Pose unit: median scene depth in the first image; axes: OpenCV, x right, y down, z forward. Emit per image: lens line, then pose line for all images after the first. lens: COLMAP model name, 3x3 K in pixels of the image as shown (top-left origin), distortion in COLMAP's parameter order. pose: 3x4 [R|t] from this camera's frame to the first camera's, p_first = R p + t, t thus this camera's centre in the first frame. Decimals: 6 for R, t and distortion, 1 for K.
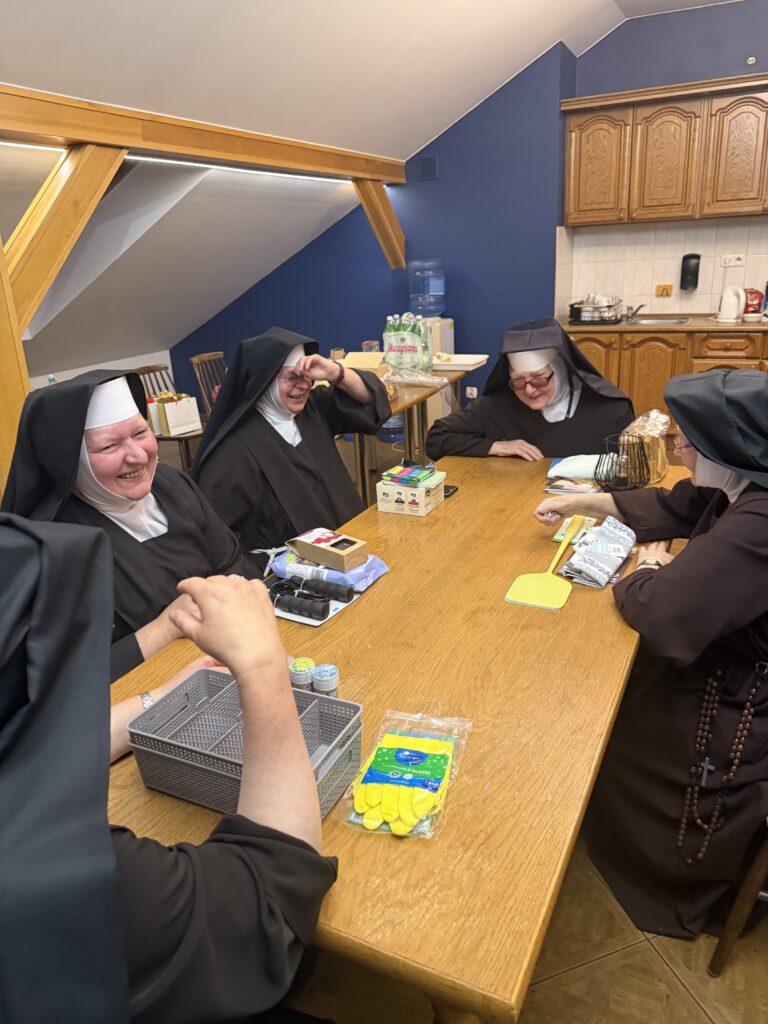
lens RADIAL K [[726.0, 0, 396.6], [0, 726.0, 513.4], [0, 0, 1]] dist [0.018694, -0.027312]
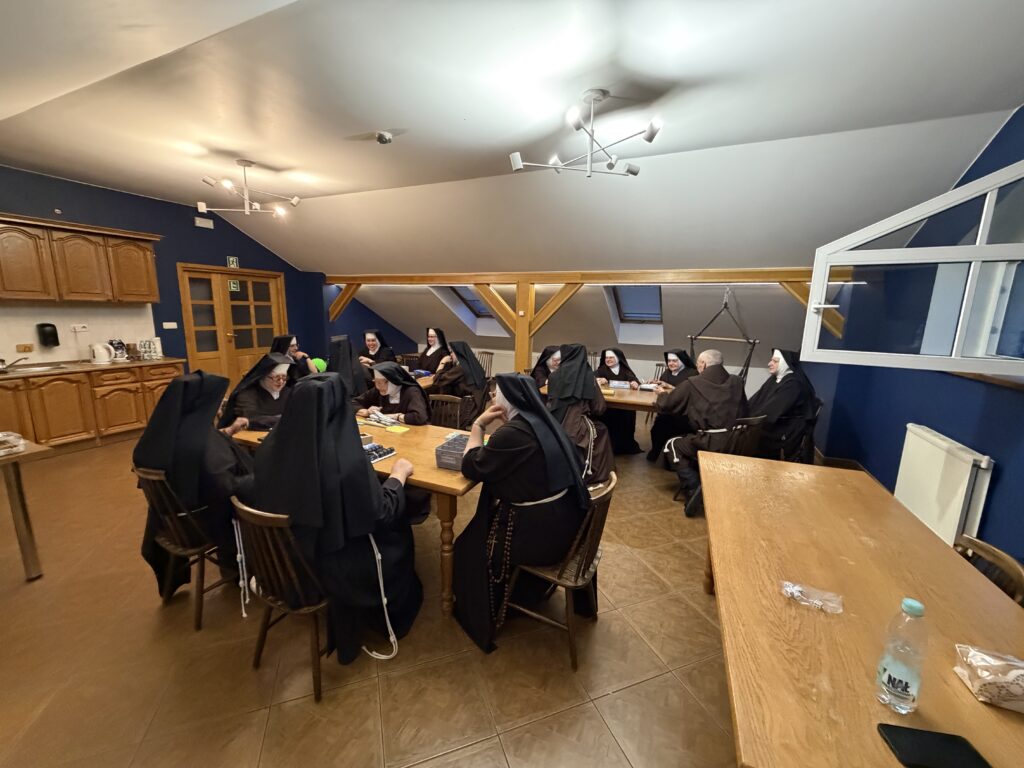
lens RADIAL K [[397.3, 0, 512.0], [0, 397.3, 384.0], [0, 0, 1]] dist [-0.009480, 0.000263]
pose [[-0.023439, -0.128683, 0.991409, -0.450894], [0.320201, 0.938473, 0.129383, -0.042603], [-0.947060, 0.320483, 0.019208, 0.132707]]
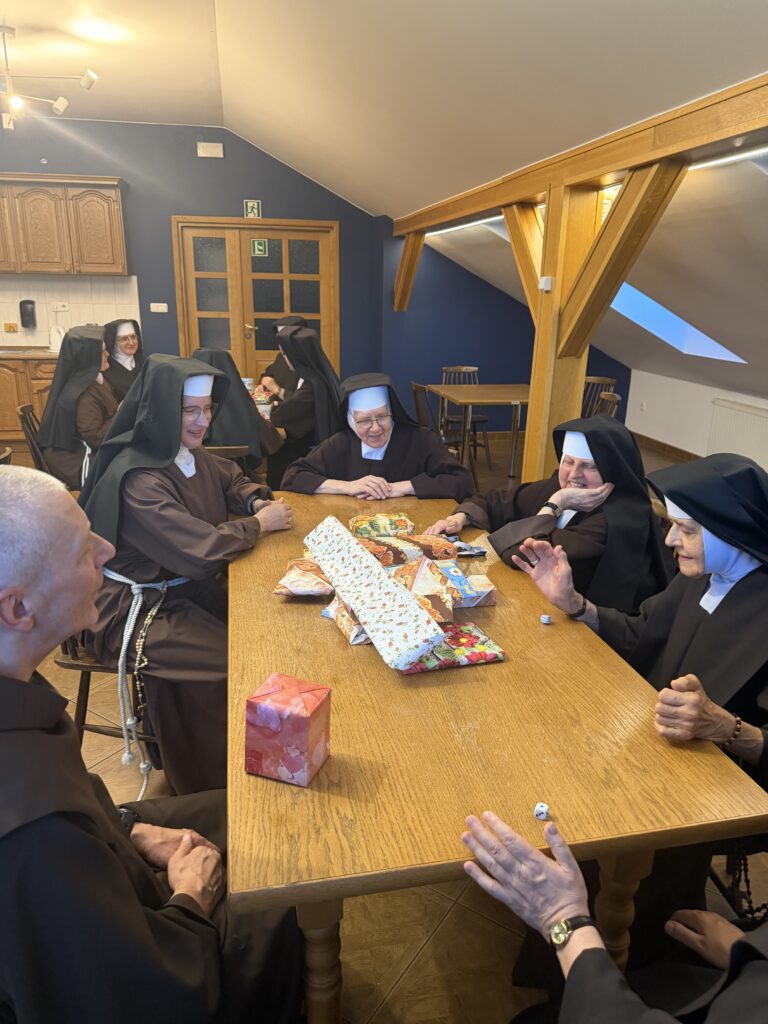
lens RADIAL K [[728.7, 0, 385.4], [0, 728.7, 531.1], [0, 0, 1]] dist [-0.020787, 0.007560]
pose [[0.804715, -0.116762, 0.582066, 0.131309], [0.137474, 0.990468, 0.008627, 0.131072], [-0.577525, 0.073077, 0.813096, -0.398423]]
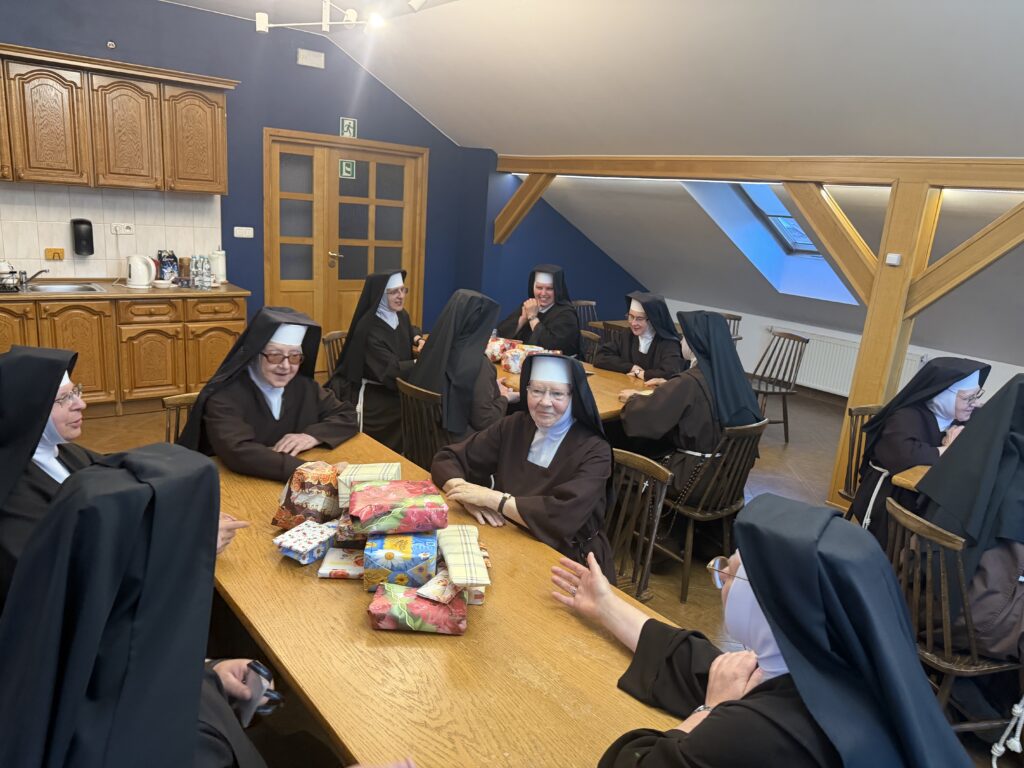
lens RADIAL K [[716.0, 0, 513.0], [0, 716.0, 398.1], [0, 0, 1]] dist [0.003903, -0.025125]
pose [[0.427869, -0.147502, 0.891724, -0.253020], [0.208745, 0.976048, 0.061289, -0.062732], [-0.879405, 0.159919, 0.448411, 0.102951]]
